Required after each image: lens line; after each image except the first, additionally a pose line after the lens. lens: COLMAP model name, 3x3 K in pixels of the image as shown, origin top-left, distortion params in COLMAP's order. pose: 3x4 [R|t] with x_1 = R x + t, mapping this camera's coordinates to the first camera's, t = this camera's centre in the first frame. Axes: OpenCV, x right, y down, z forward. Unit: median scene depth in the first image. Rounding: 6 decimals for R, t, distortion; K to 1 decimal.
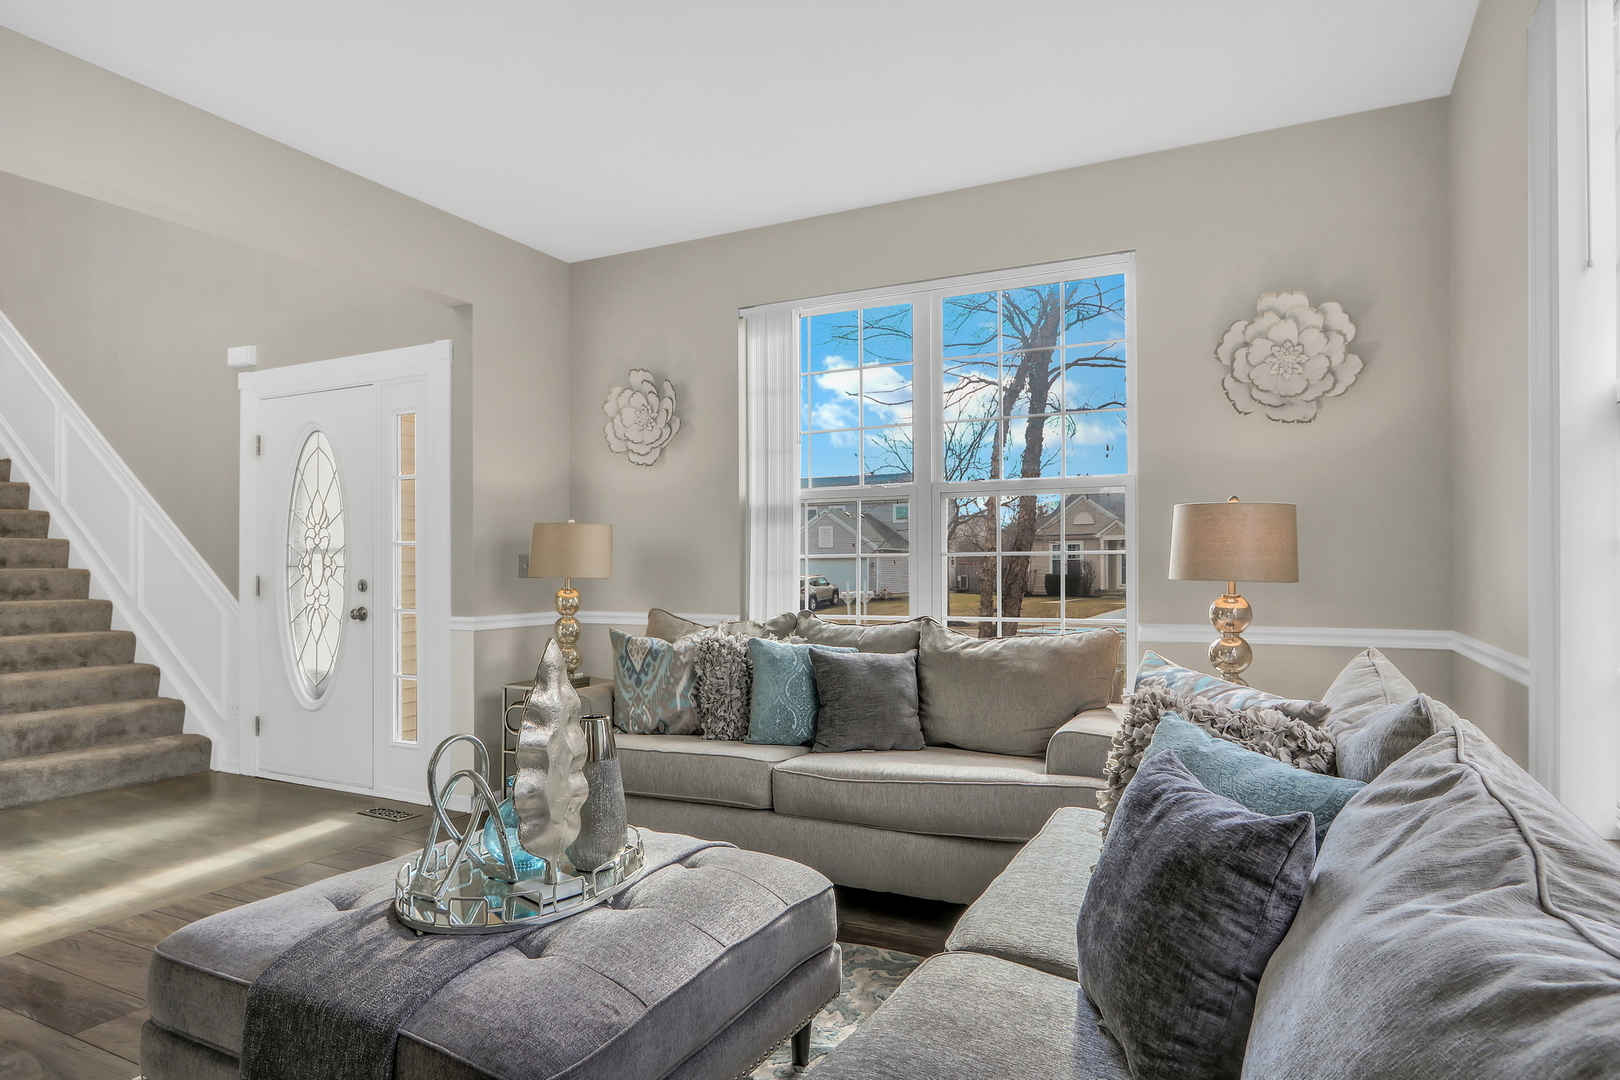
lens RADIAL K [[919.8, 0, 815.5], [0, 919.8, 551.3], [0, 0, 1]] dist [0.000848, -0.002579]
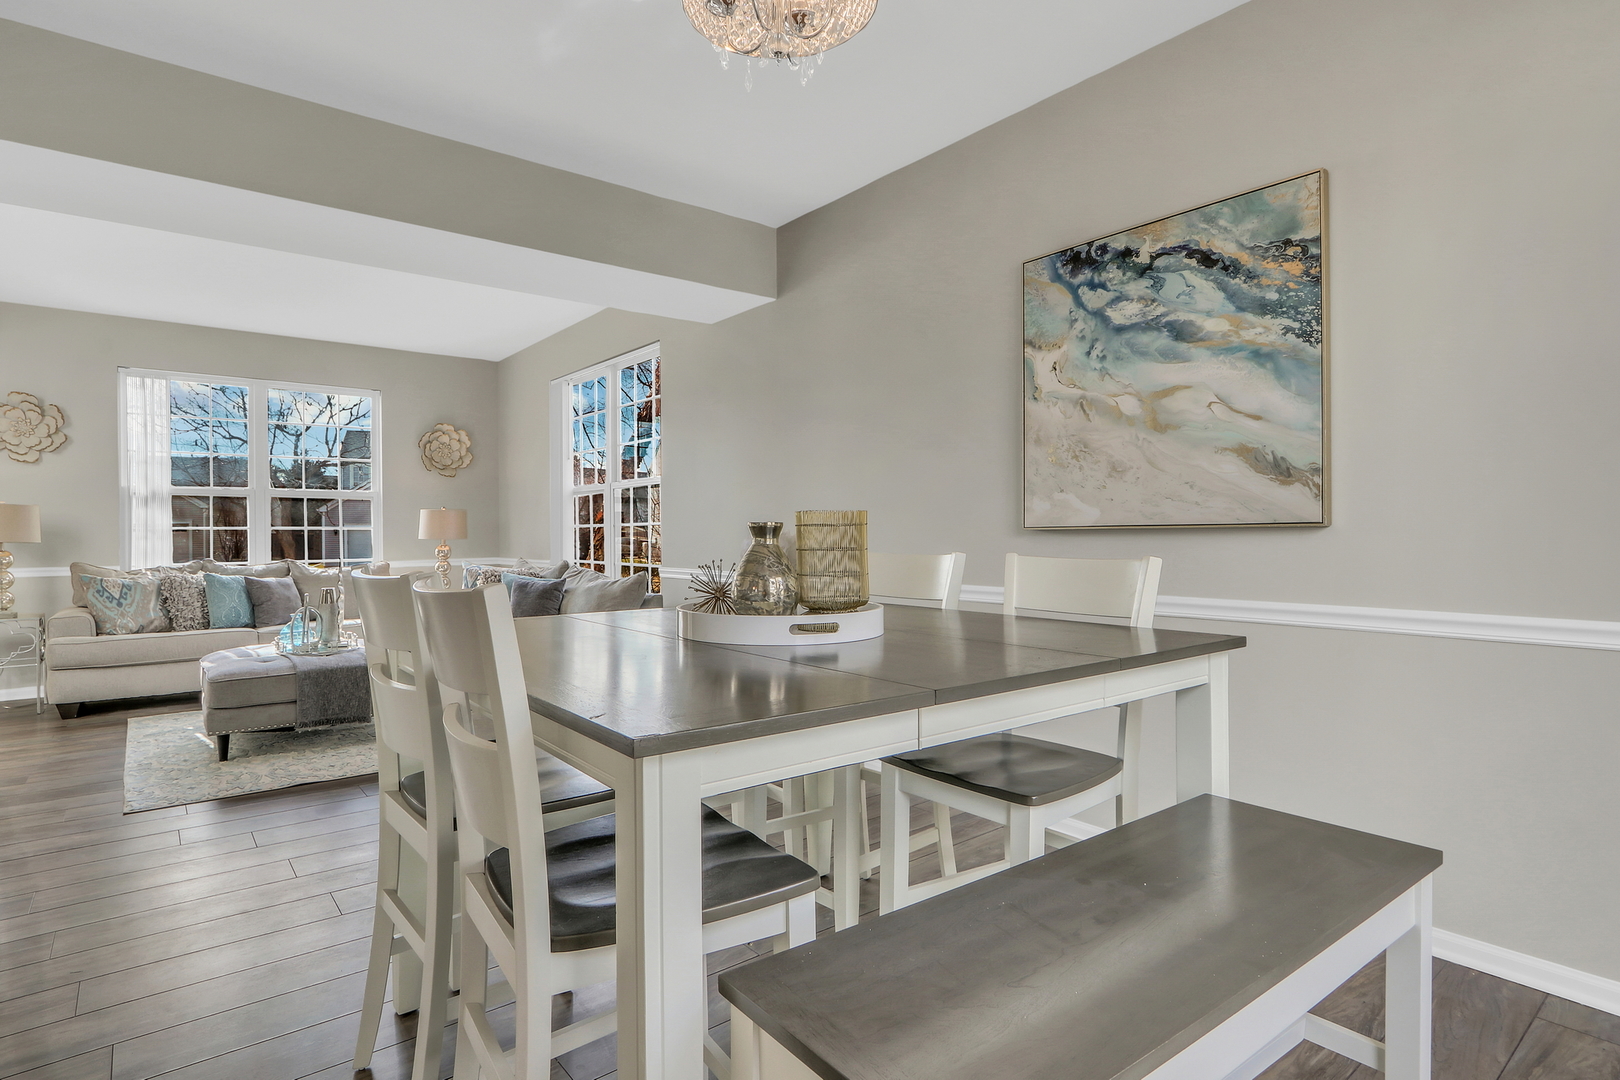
lens RADIAL K [[832.3, 0, 784.8], [0, 832.3, 550.4], [0, 0, 1]] dist [-0.012882, 0.001296]
pose [[0.431197, -0.016730, 0.902103, -1.020175], [-0.015169, 0.999552, 0.025788, -0.011994], [-0.902130, -0.024804, 0.430751, -0.724089]]
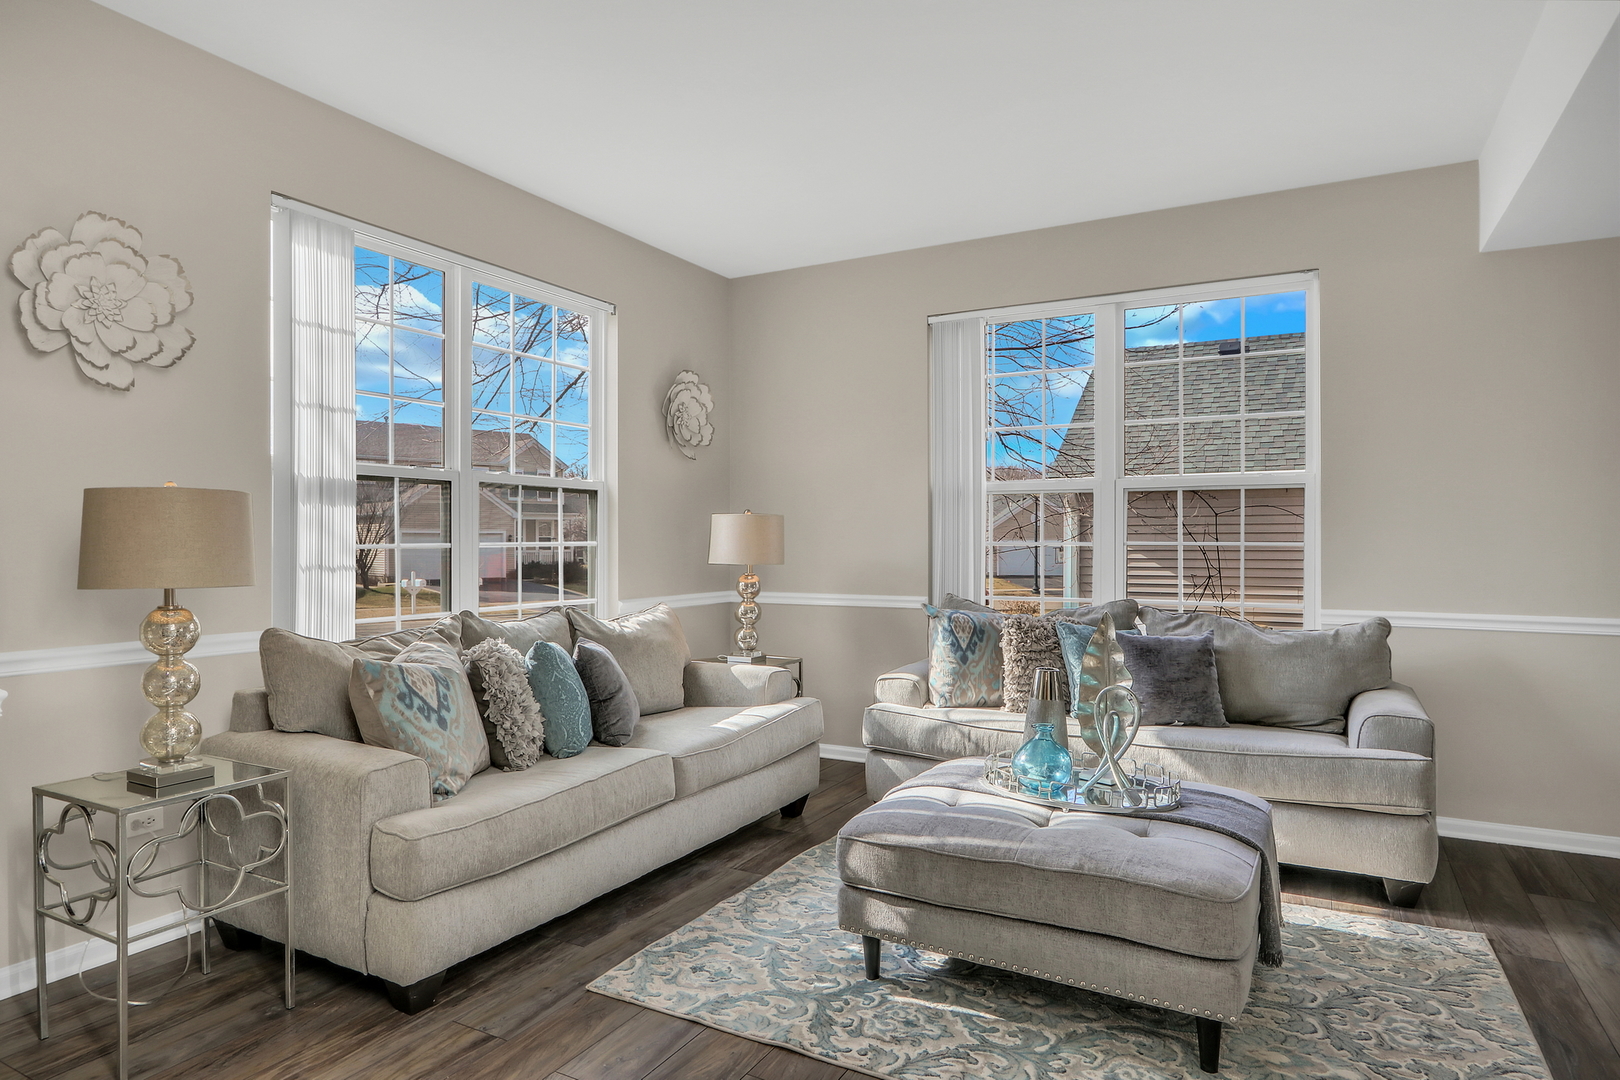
lens RADIAL K [[919.8, 0, 798.3], [0, 919.8, 540.8], [0, 0, 1]] dist [0.000848, -0.002579]
pose [[0.045951, 0.002965, 0.998939, -0.910075], [-0.005569, 0.999981, -0.002711, -0.001015], [-0.998928, -0.005438, 0.045966, 0.687319]]
